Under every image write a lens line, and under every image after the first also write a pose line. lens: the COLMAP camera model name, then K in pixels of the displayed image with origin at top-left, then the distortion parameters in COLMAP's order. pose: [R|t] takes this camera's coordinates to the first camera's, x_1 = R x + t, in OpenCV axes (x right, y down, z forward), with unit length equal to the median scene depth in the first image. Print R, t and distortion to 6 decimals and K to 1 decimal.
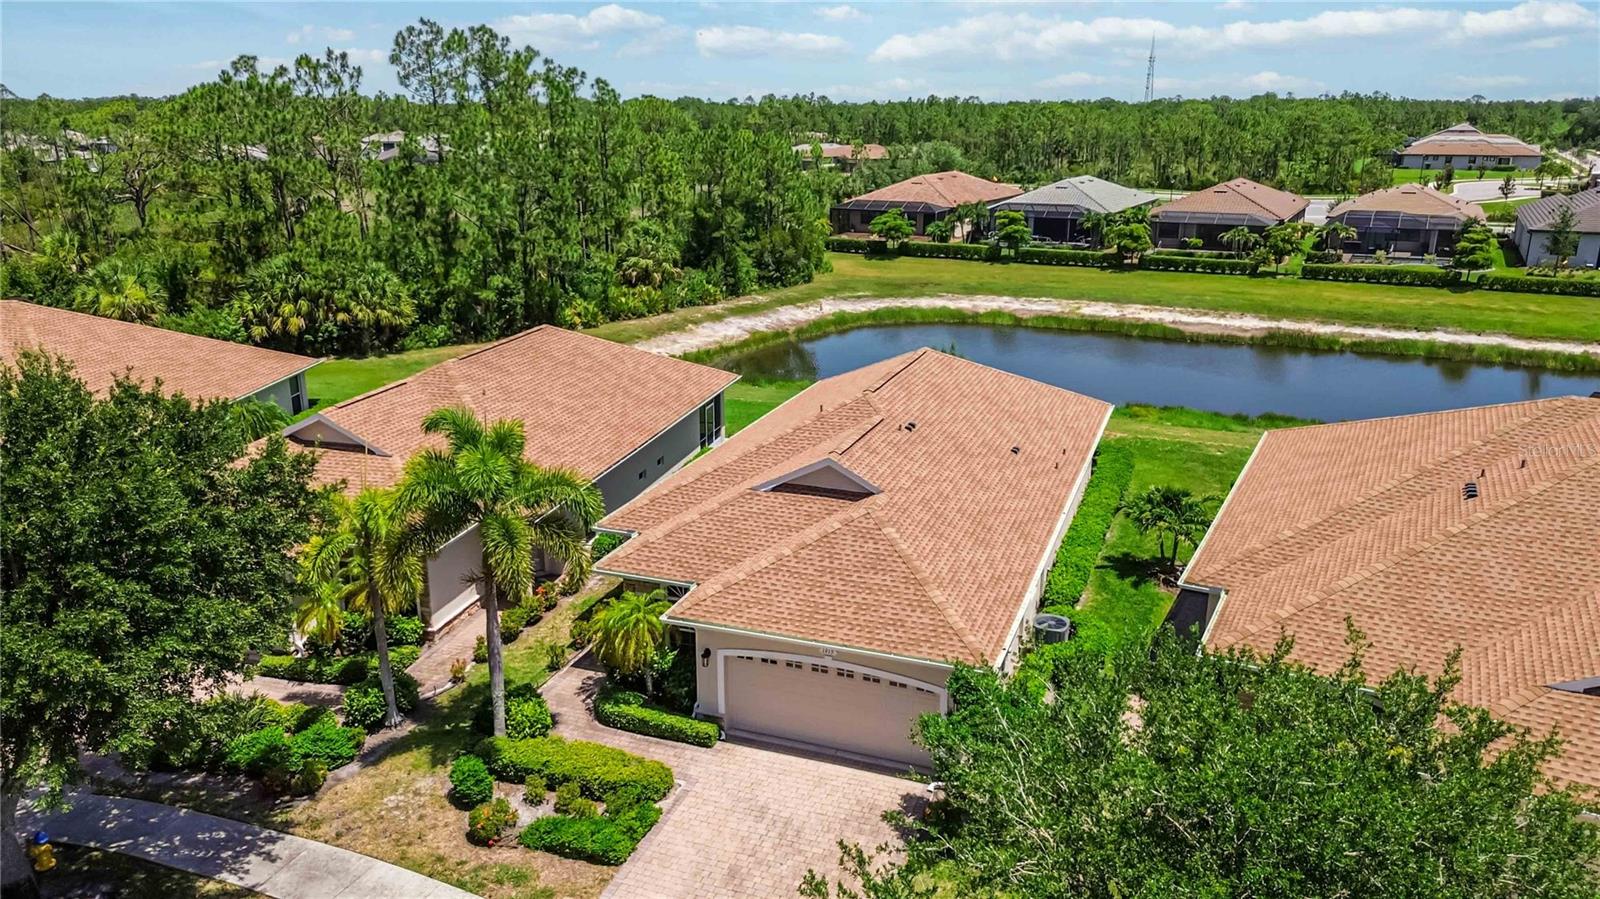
lens RADIAL K [[1135.2, 0, 800.0], [0, 1135.2, 449.5], [0, 0, 1]] dist [0.076593, -0.087833]
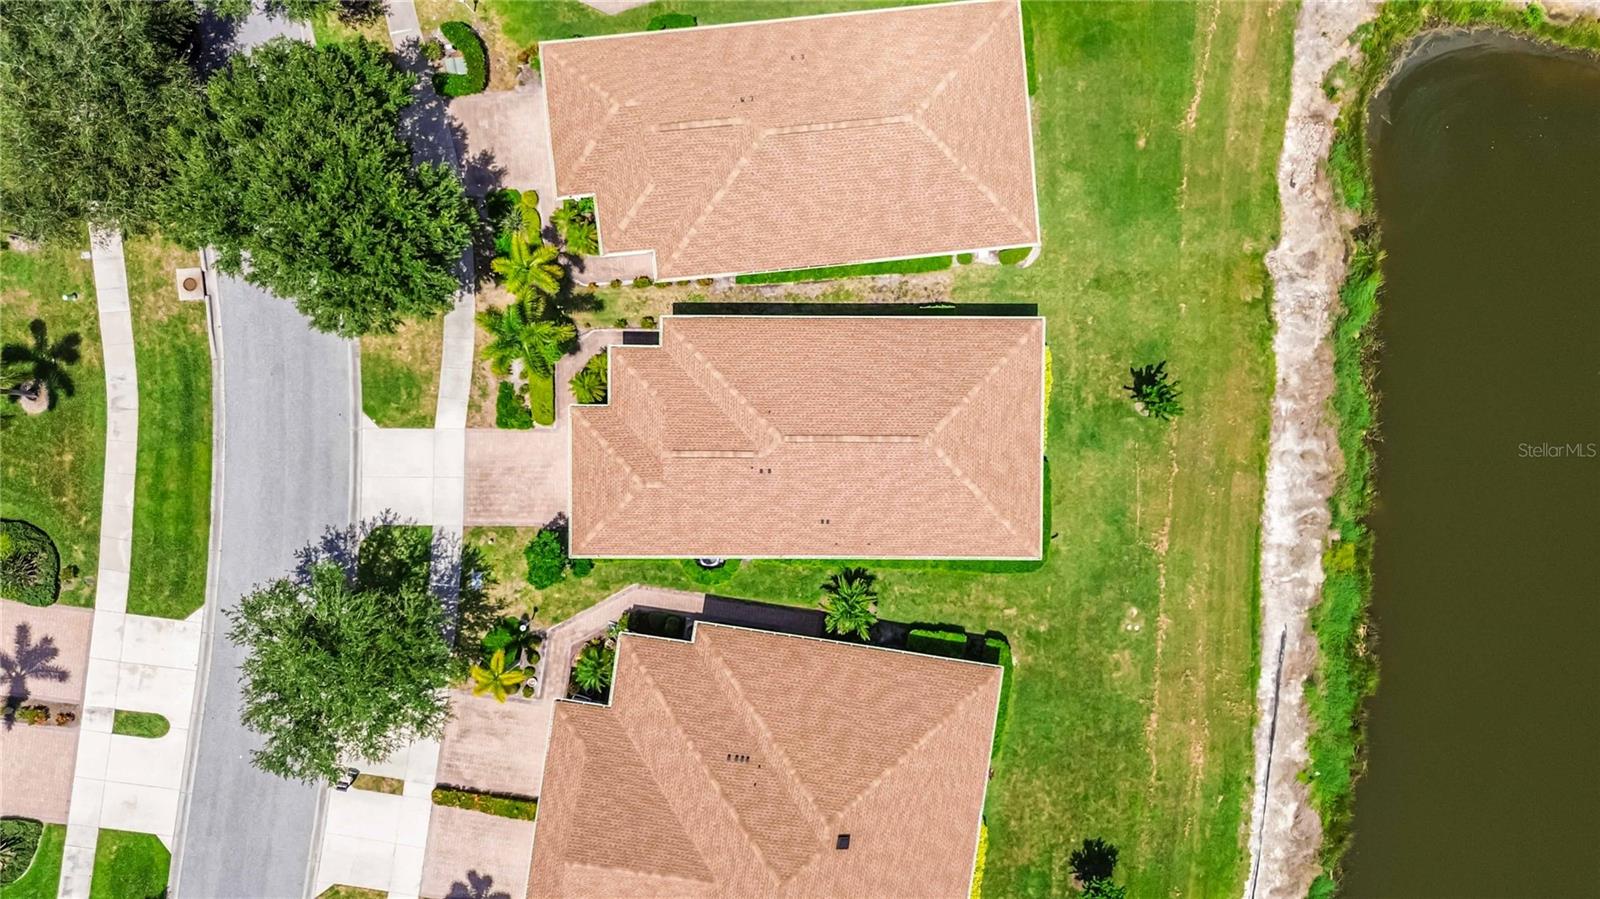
lens RADIAL K [[1135.2, 0, 800.0], [0, 1135.2, 449.5], [0, 0, 1]] dist [0.076593, -0.087833]
pose [[0.346522, 0.937559, 0.030093, 0.013455], [-0.274079, 0.070514, 0.959119, -0.599858], [0.897108, -0.340604, 0.281400, 0.217134]]
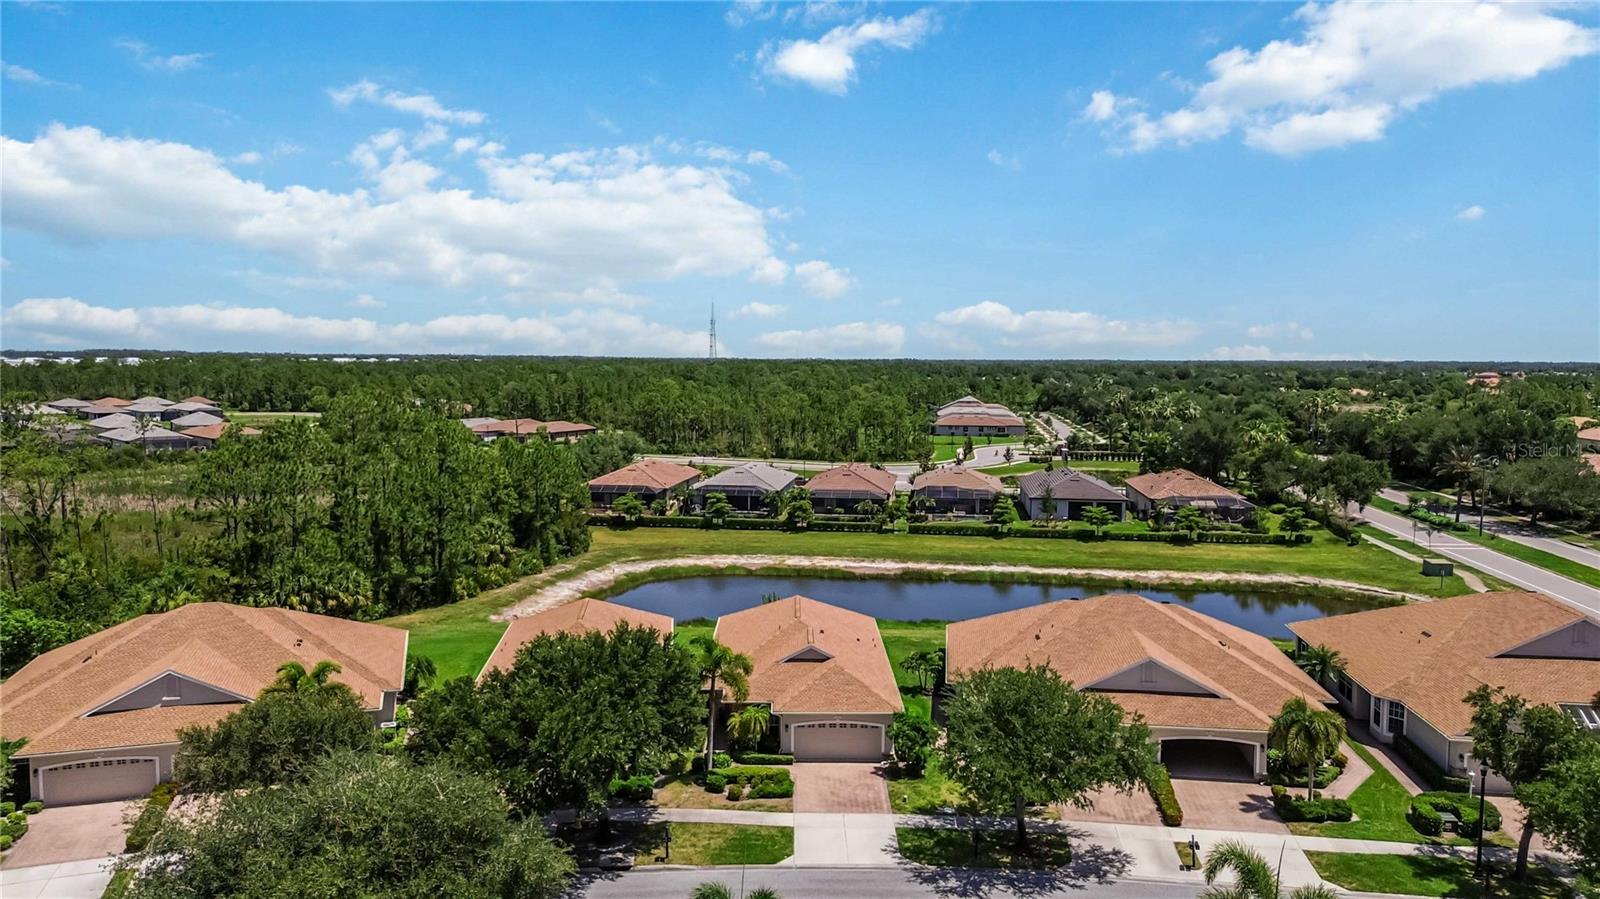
lens RADIAL K [[1135.2, 0, 800.0], [0, 1135.2, 449.5], [0, 0, 1]] dist [0.076593, -0.087833]
pose [[0.933497, -0.021699, 0.357928, -0.275656], [0.094940, 0.977502, -0.188349, 0.017401], [-0.345788, 0.209805, 0.914556, -0.419201]]
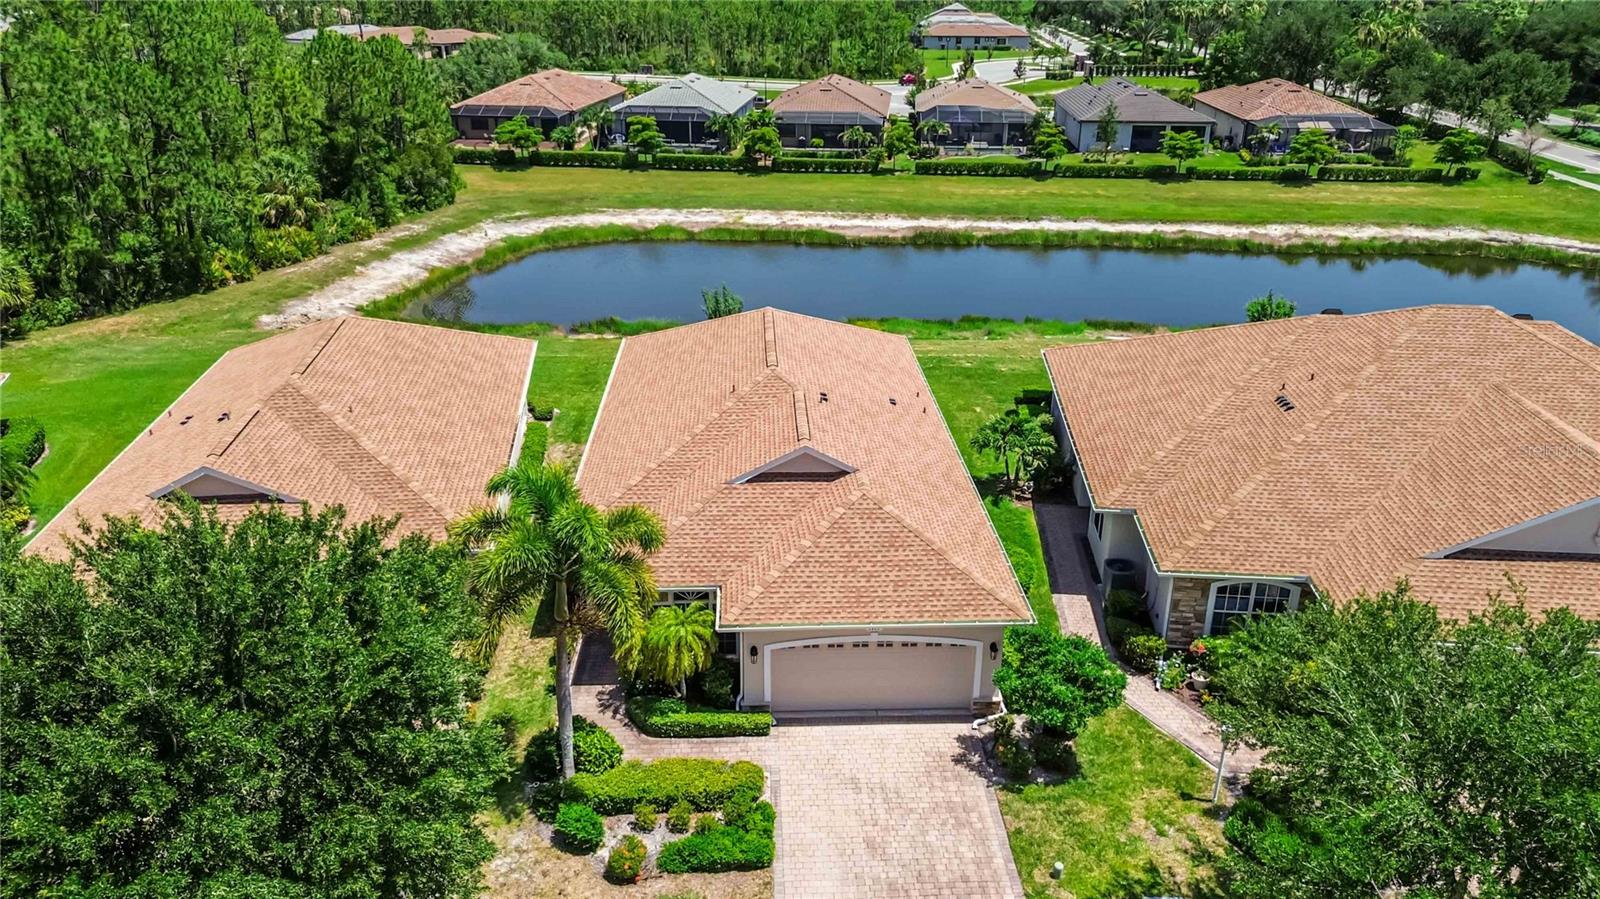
lens RADIAL K [[1135.2, 0, 800.0], [0, 1135.2, 449.5], [0, 0, 1]] dist [0.076593, -0.087833]
pose [[0.919592, -0.144525, 0.365326, -0.118352], [0.105586, 0.986583, 0.124518, -0.039241], [-0.378420, -0.075933, 0.922514, 0.006062]]
